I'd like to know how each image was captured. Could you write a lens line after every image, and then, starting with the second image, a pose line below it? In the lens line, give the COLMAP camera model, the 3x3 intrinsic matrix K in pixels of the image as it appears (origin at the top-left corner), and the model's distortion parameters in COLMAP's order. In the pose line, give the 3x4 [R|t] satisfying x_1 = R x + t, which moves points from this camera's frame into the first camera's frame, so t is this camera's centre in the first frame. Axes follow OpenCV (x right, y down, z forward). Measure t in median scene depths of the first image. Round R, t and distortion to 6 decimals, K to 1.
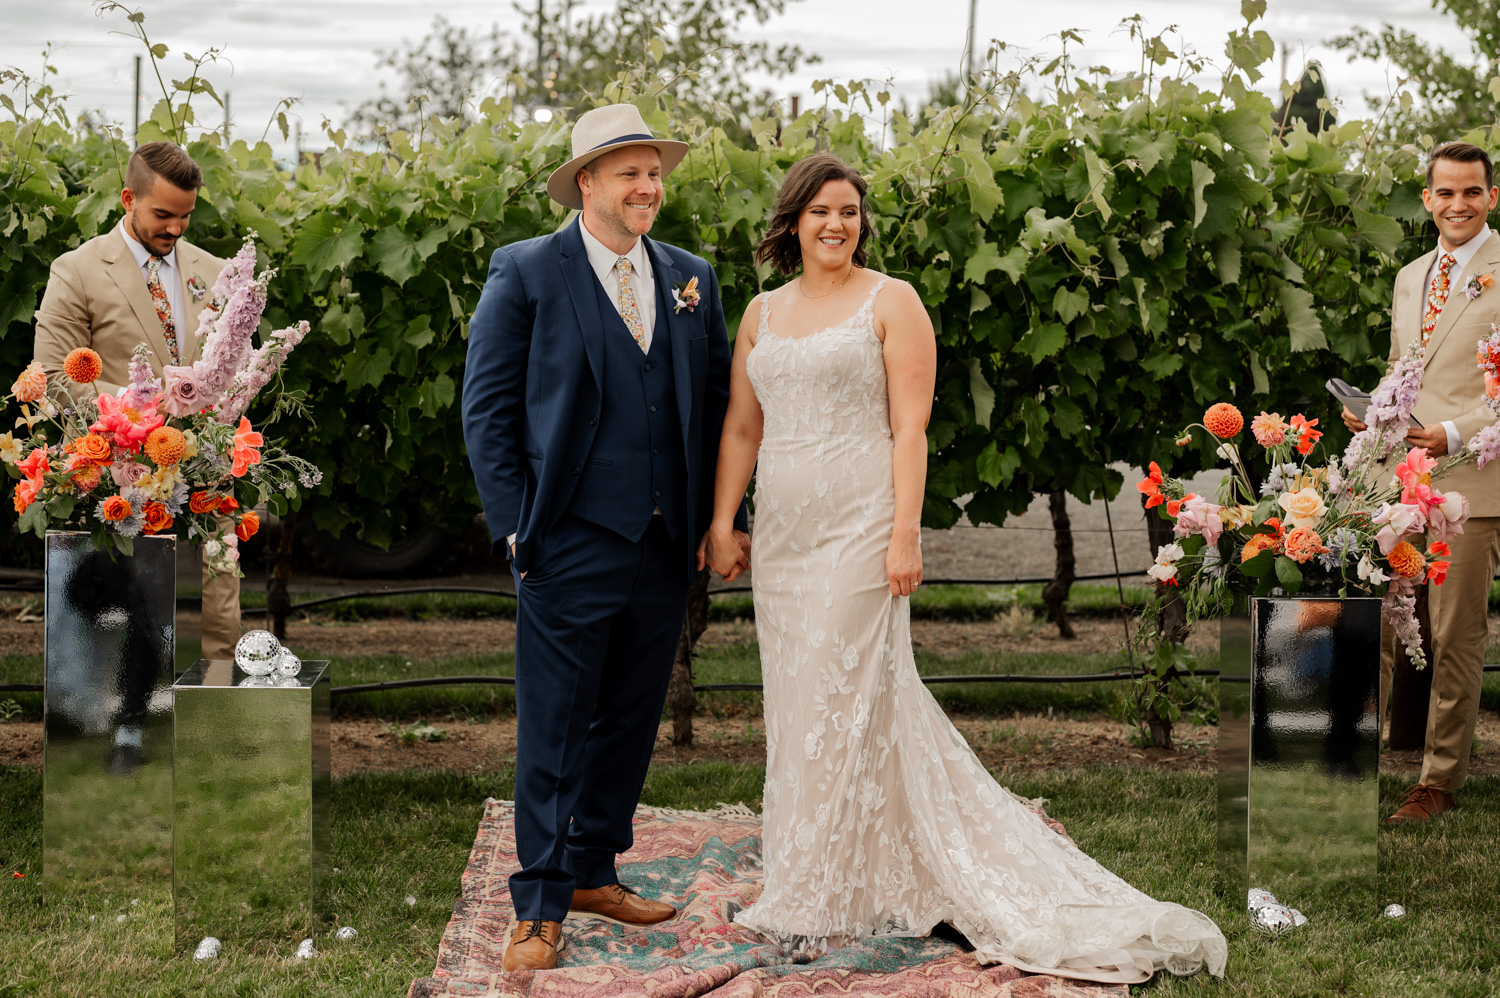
lens RADIAL K [[2259.4, 0, 760.4], [0, 2259.4, 486.5], [0, 0, 1]] dist [0.020392, 0.000000]
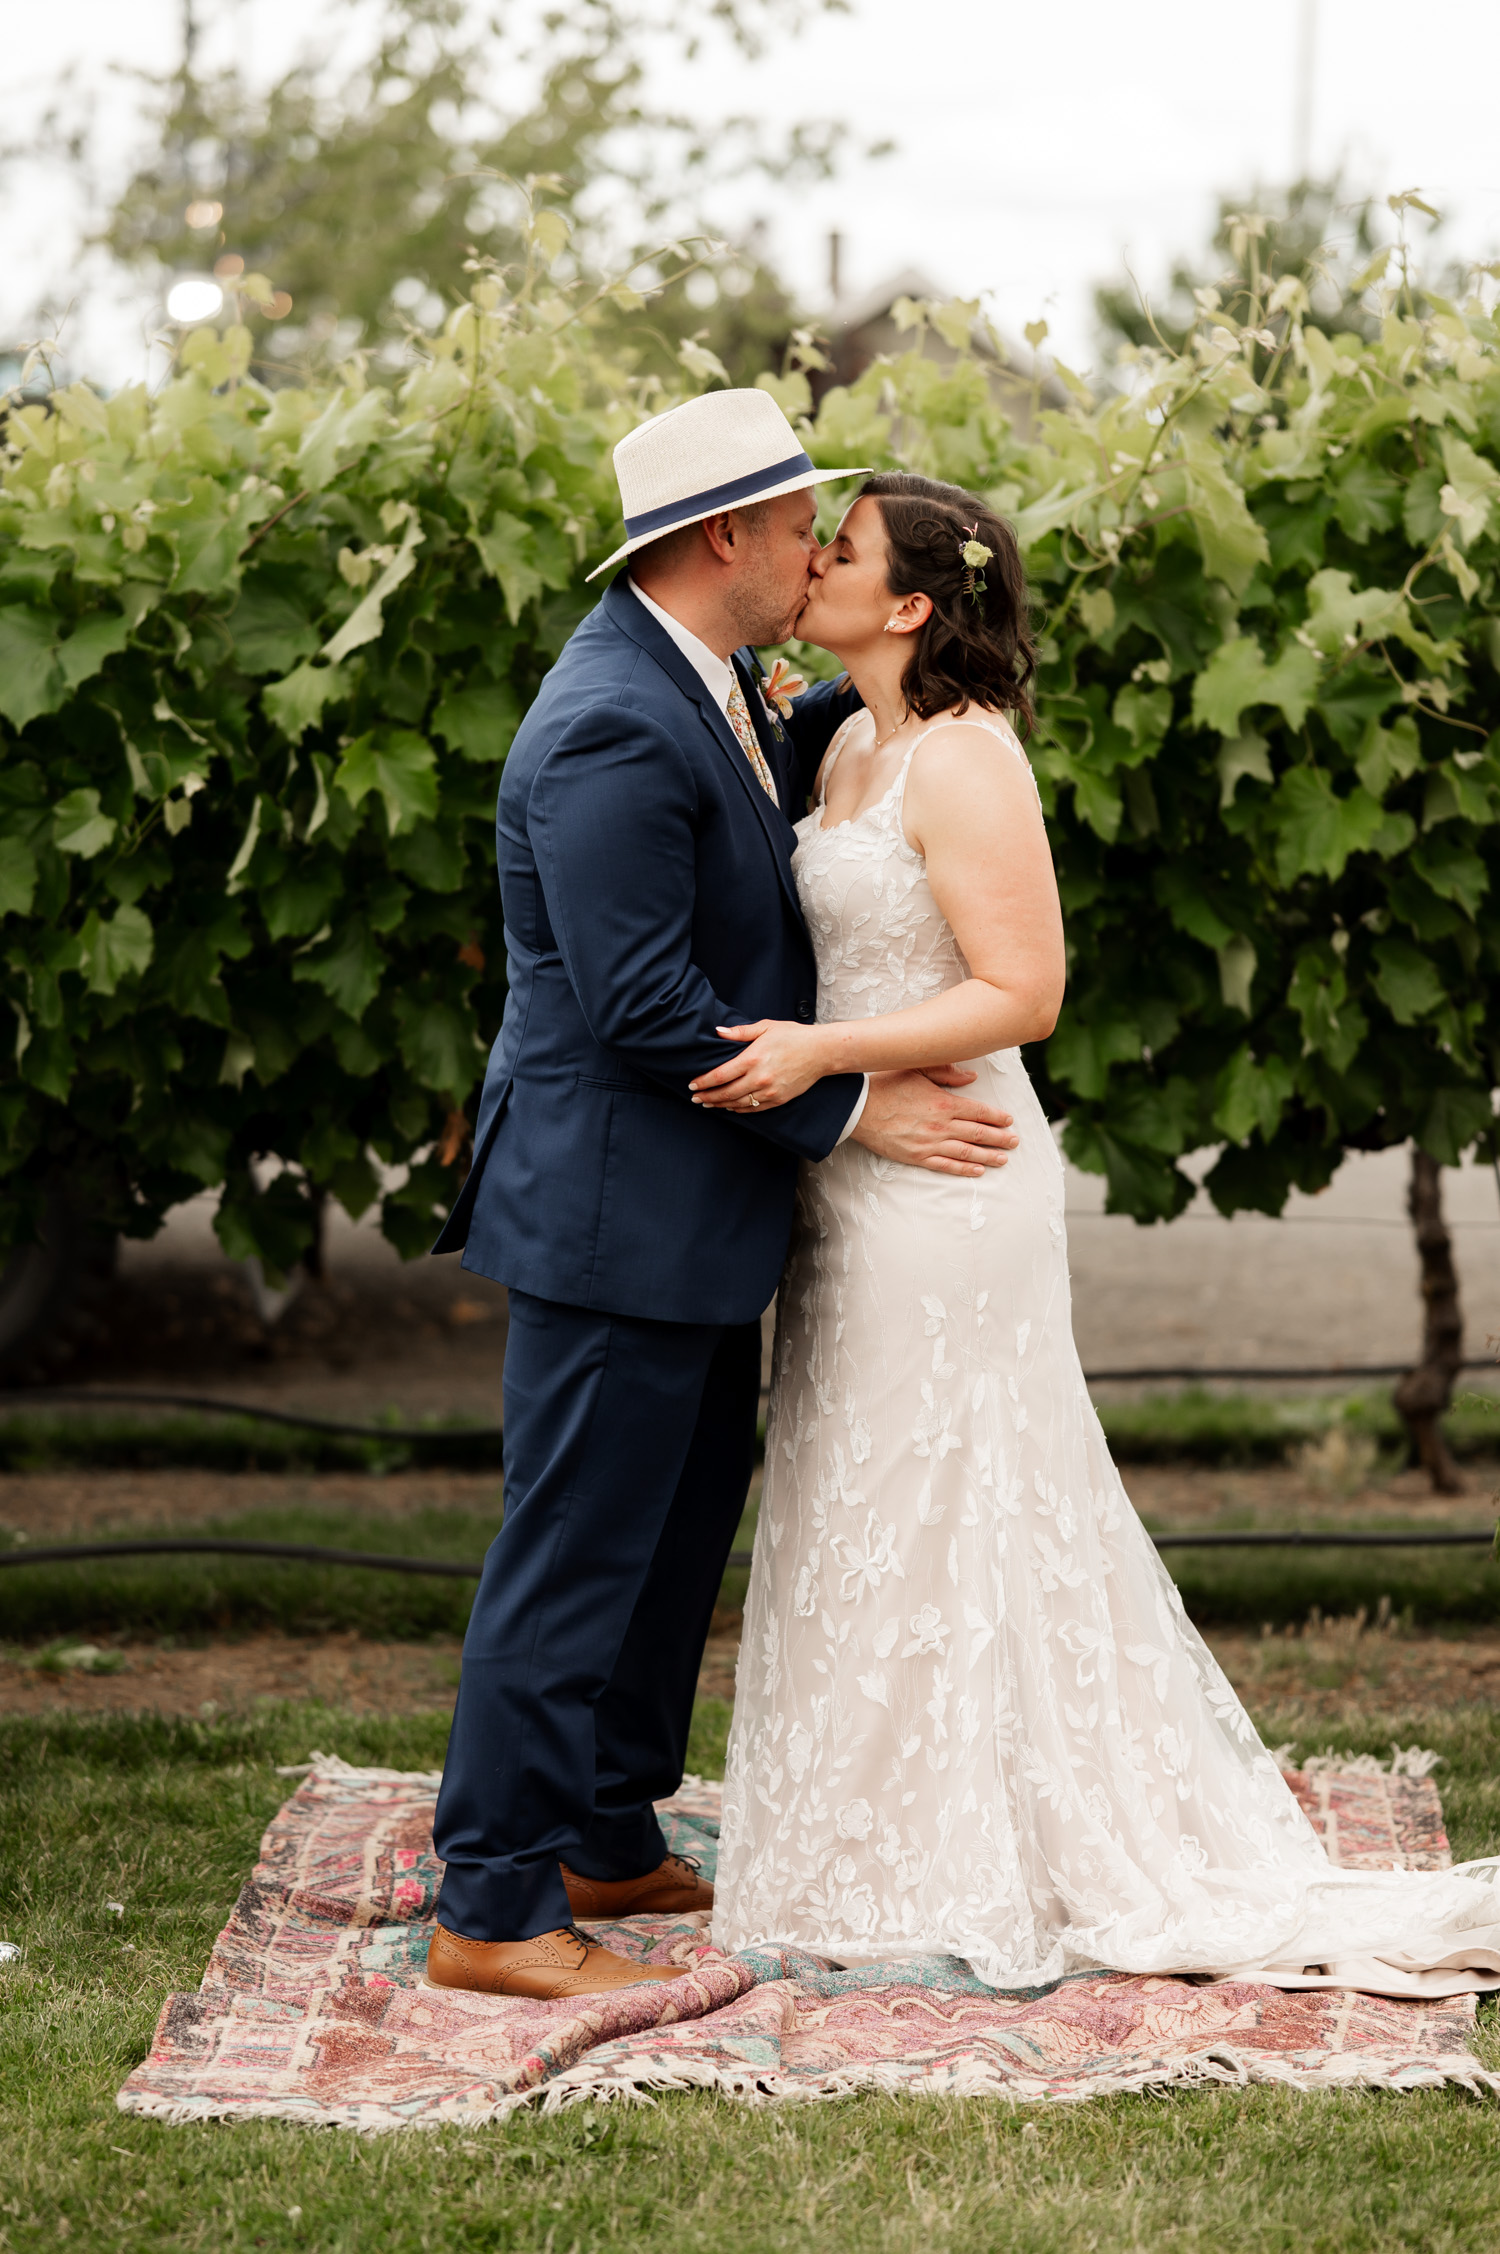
lens RADIAL K [[6456.5, 0, 742.6], [0, 6456.5, 1125.7], [0, 0, 1]] dist [-0.338158, 0.000000]
pose [[0.999992, -0.003850, 0.000648, -0.008182], [0.003867, 0.999583, -0.028632, 0.035769], [-0.000538, 0.028634, 0.999590, -0.363063]]
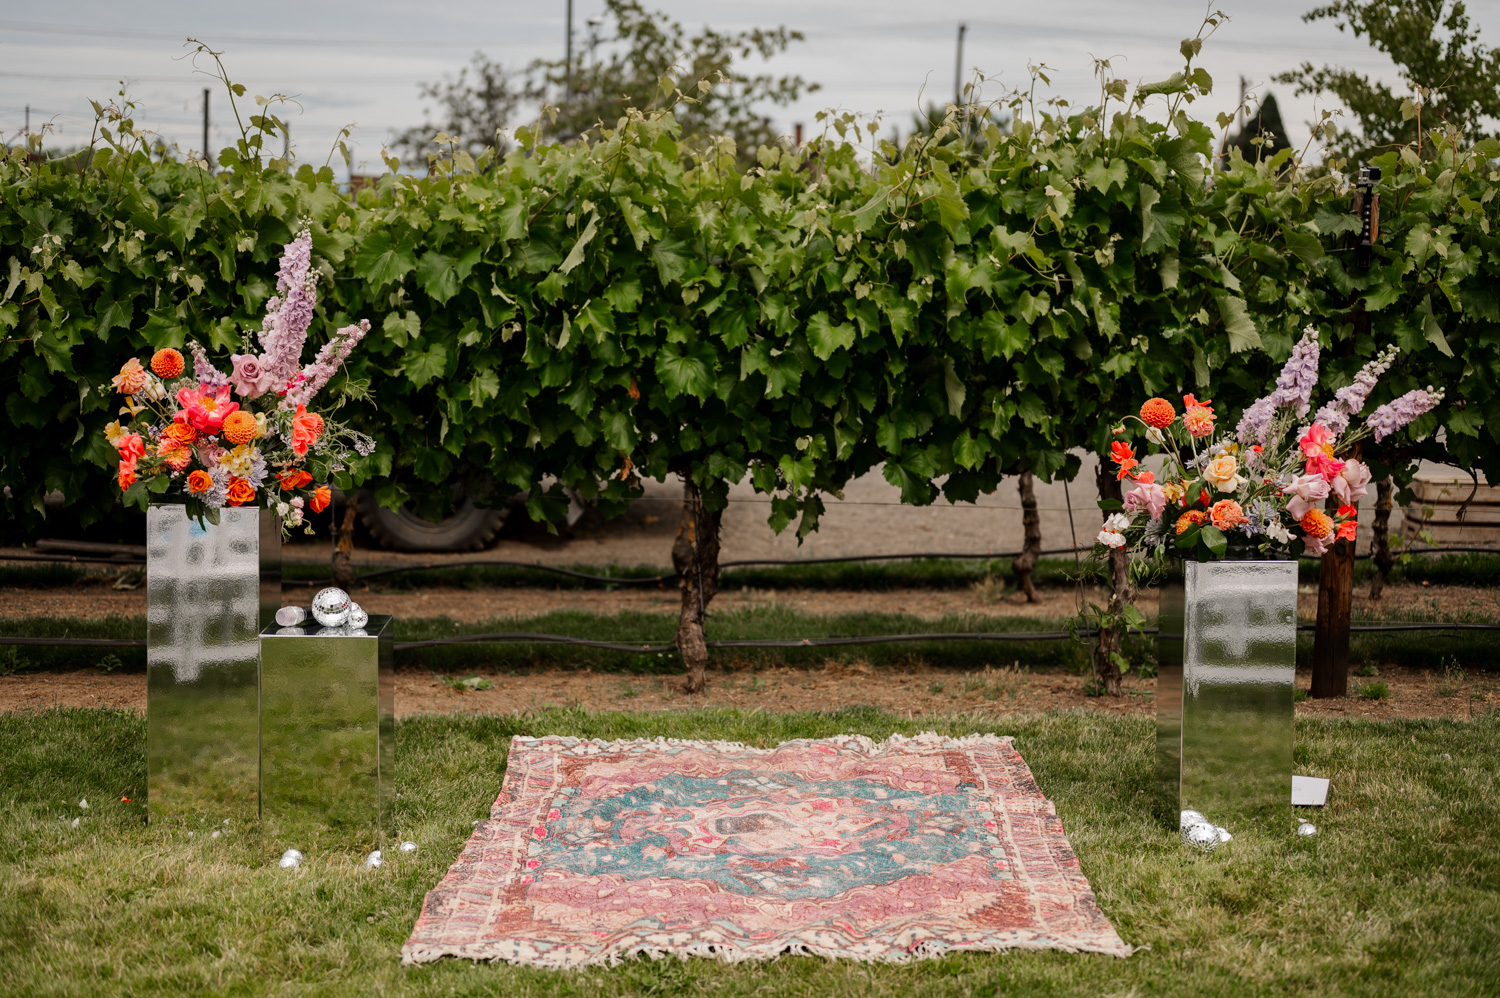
lens RADIAL K [[2051.2, 0, 755.4], [0, 2051.2, 501.9], [0, 0, 1]] dist [-0.001035, 0.000000]
pose [[0.999984, 0.000172, -0.005581, 0.001626], [-0.000107, 0.999933, 0.011590, 0.004635], [0.005582, -0.011589, 0.999917, -0.040106]]
